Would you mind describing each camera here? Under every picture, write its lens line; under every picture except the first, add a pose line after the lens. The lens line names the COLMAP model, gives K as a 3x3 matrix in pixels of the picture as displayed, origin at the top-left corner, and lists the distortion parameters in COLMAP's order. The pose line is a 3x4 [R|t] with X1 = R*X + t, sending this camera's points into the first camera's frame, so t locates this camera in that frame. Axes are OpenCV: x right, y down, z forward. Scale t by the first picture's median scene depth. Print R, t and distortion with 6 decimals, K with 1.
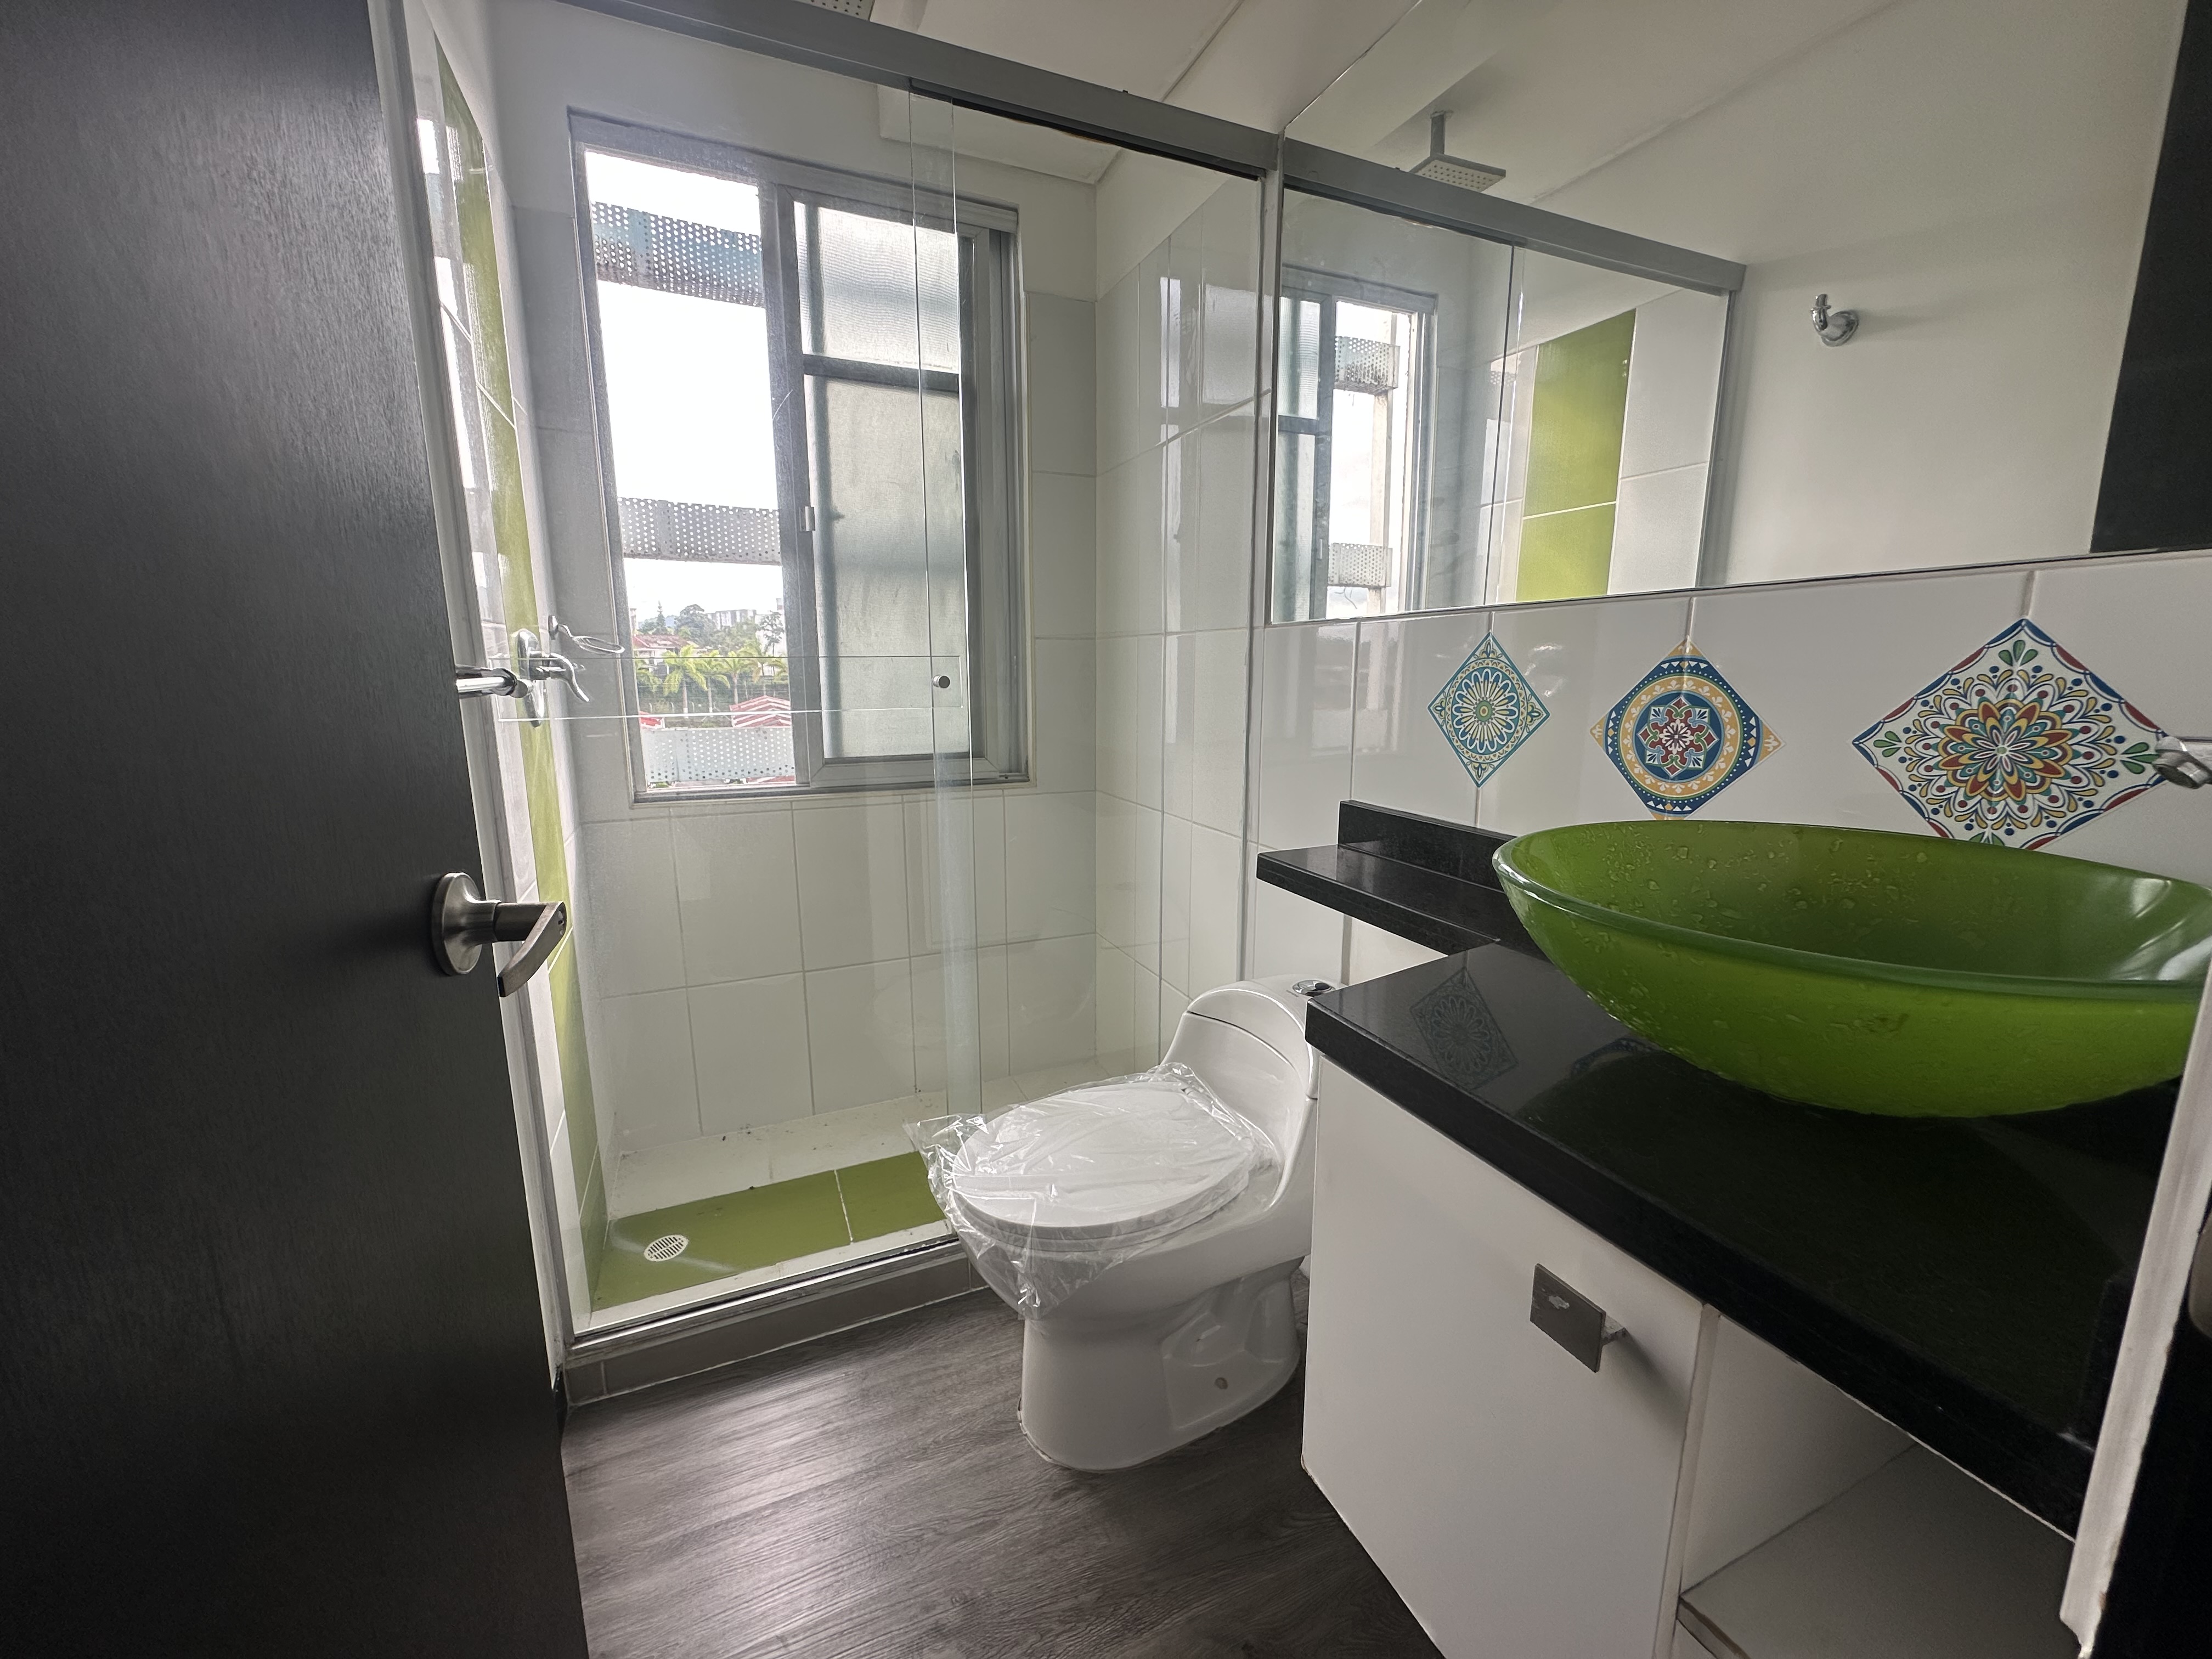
lens RADIAL K [[878.5, 0, 1105.3], [0, 878.5, 826.3], [0, 0, 1]] dist [-0.003673, 0.000478]
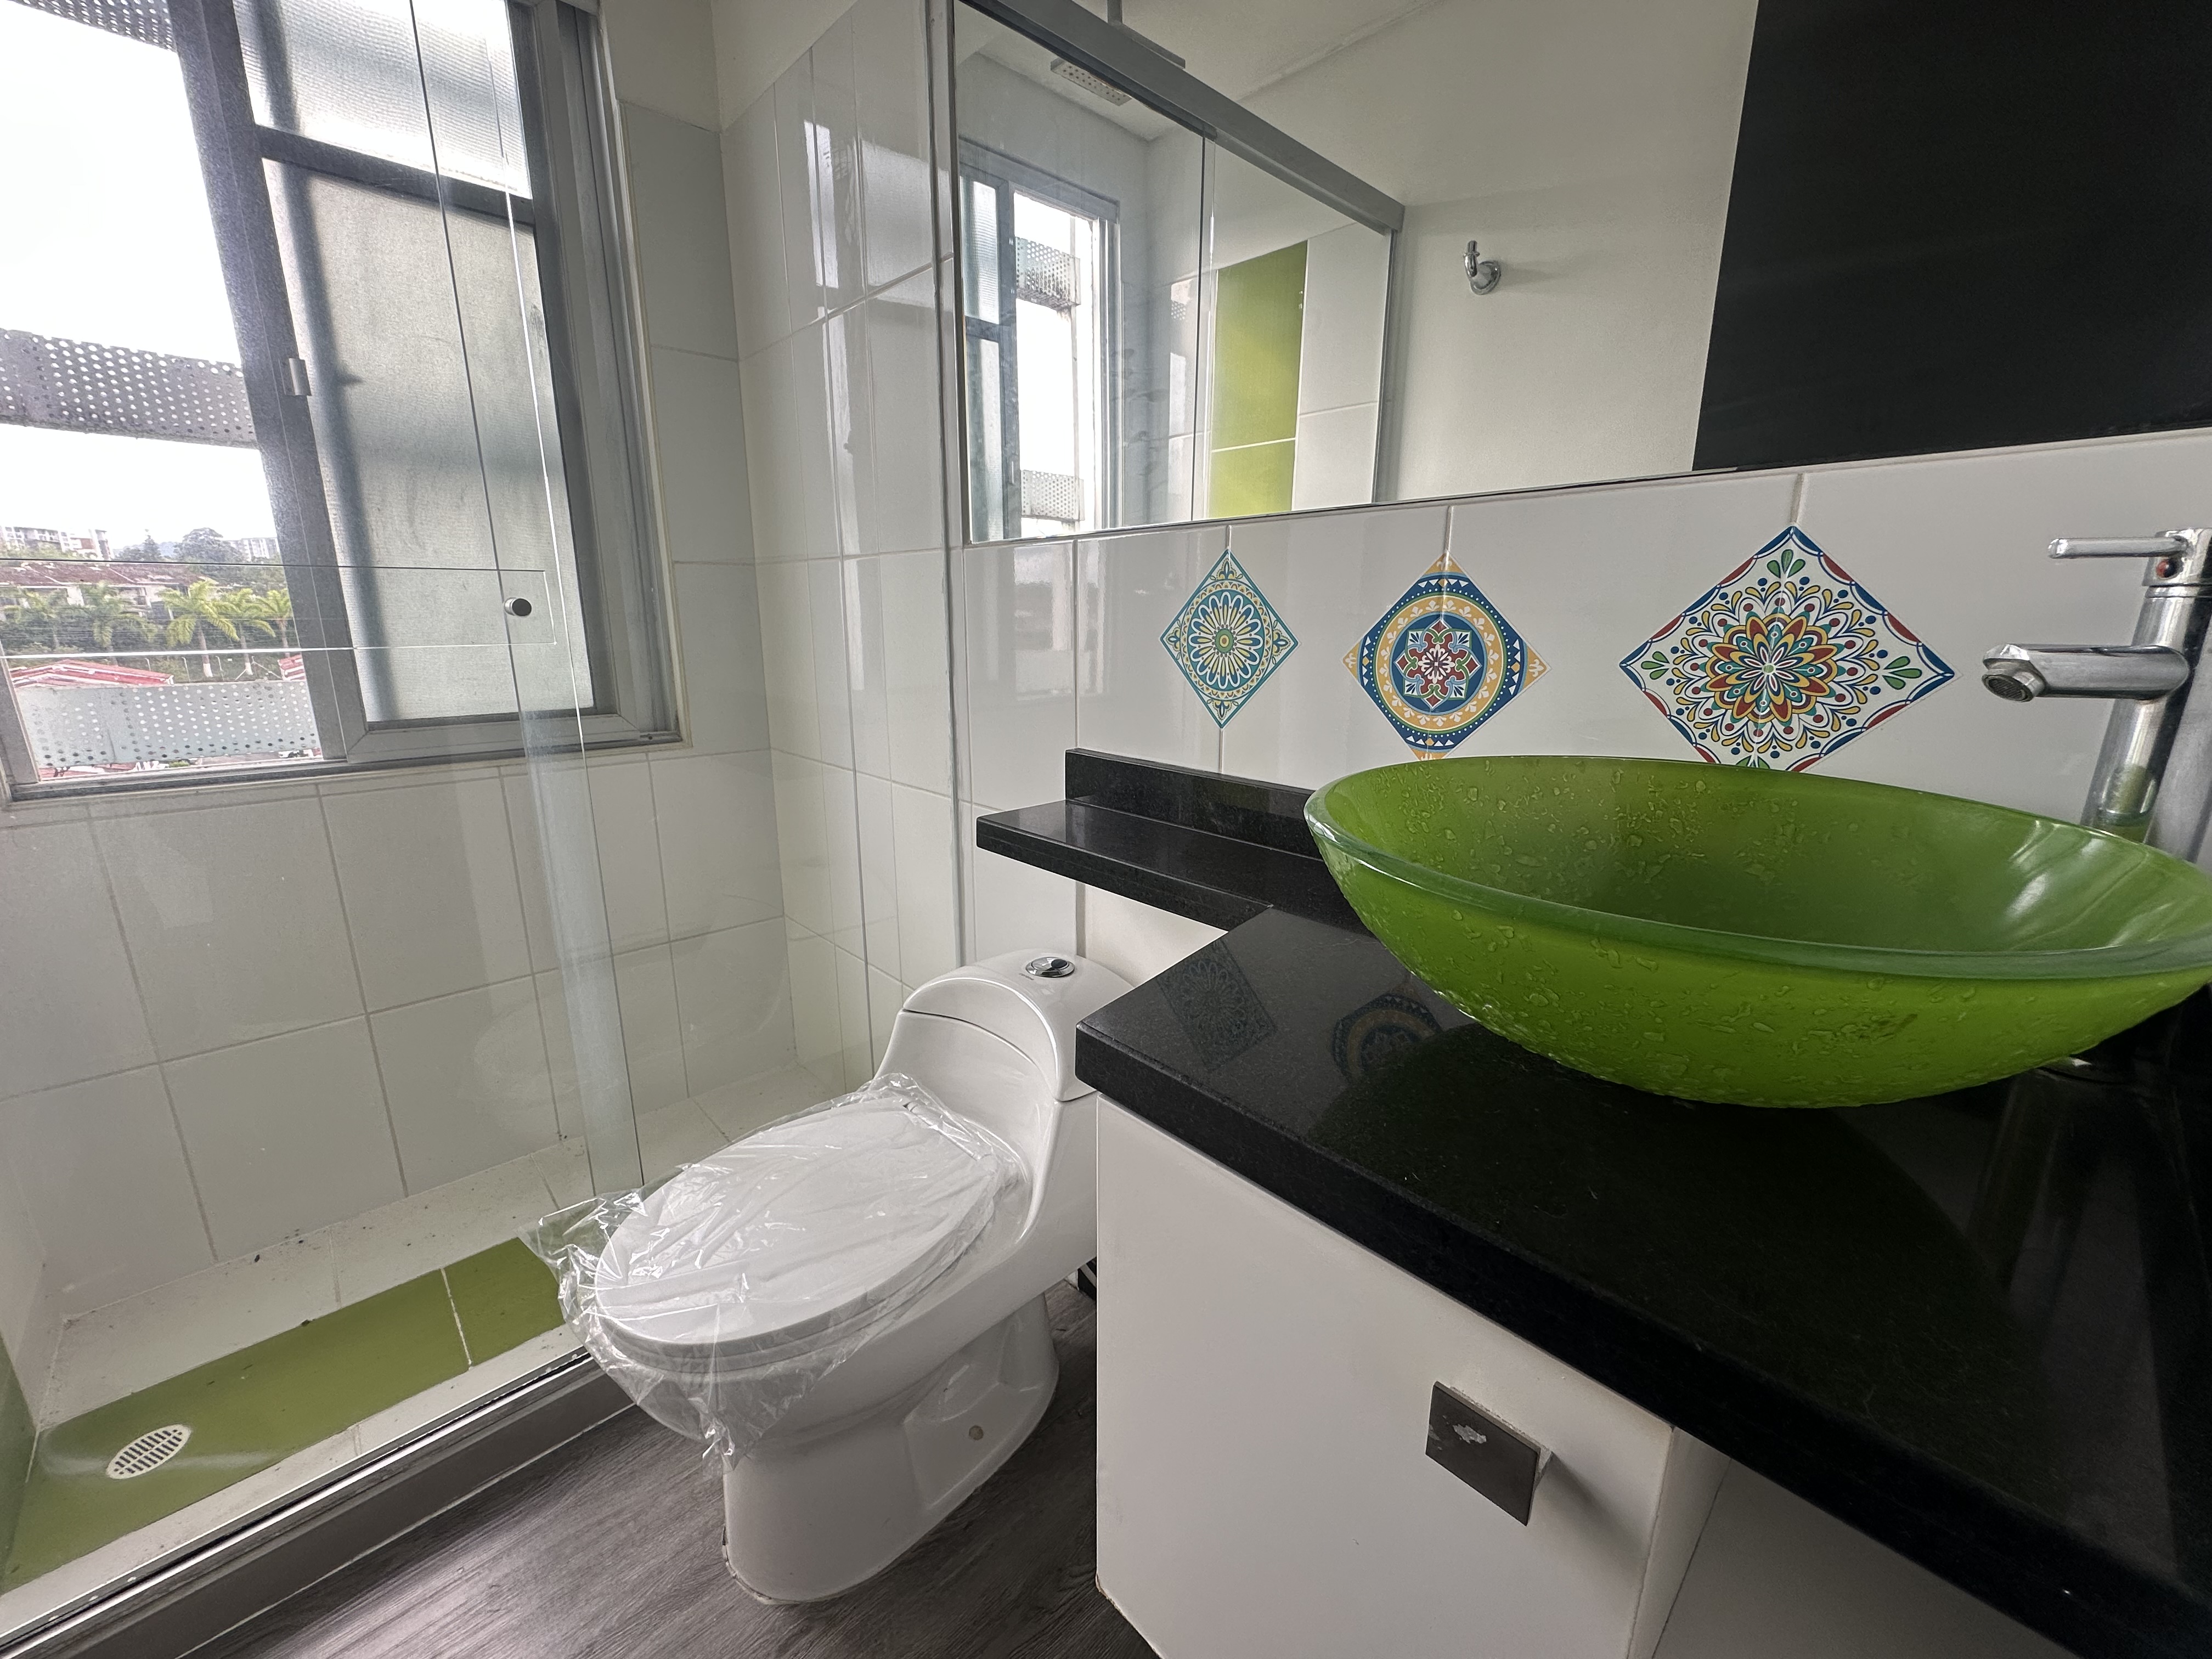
lens RADIAL K [[878.5, 0, 1105.3], [0, 878.5, 826.3], [0, 0, 1]] dist [-0.003673, 0.000478]
pose [[0.940355, -0.075096, 0.331802, 0.012790], [0.055527, 0.996133, 0.068085, -0.012511], [-0.335632, -0.045600, 0.940889, 0.199945]]
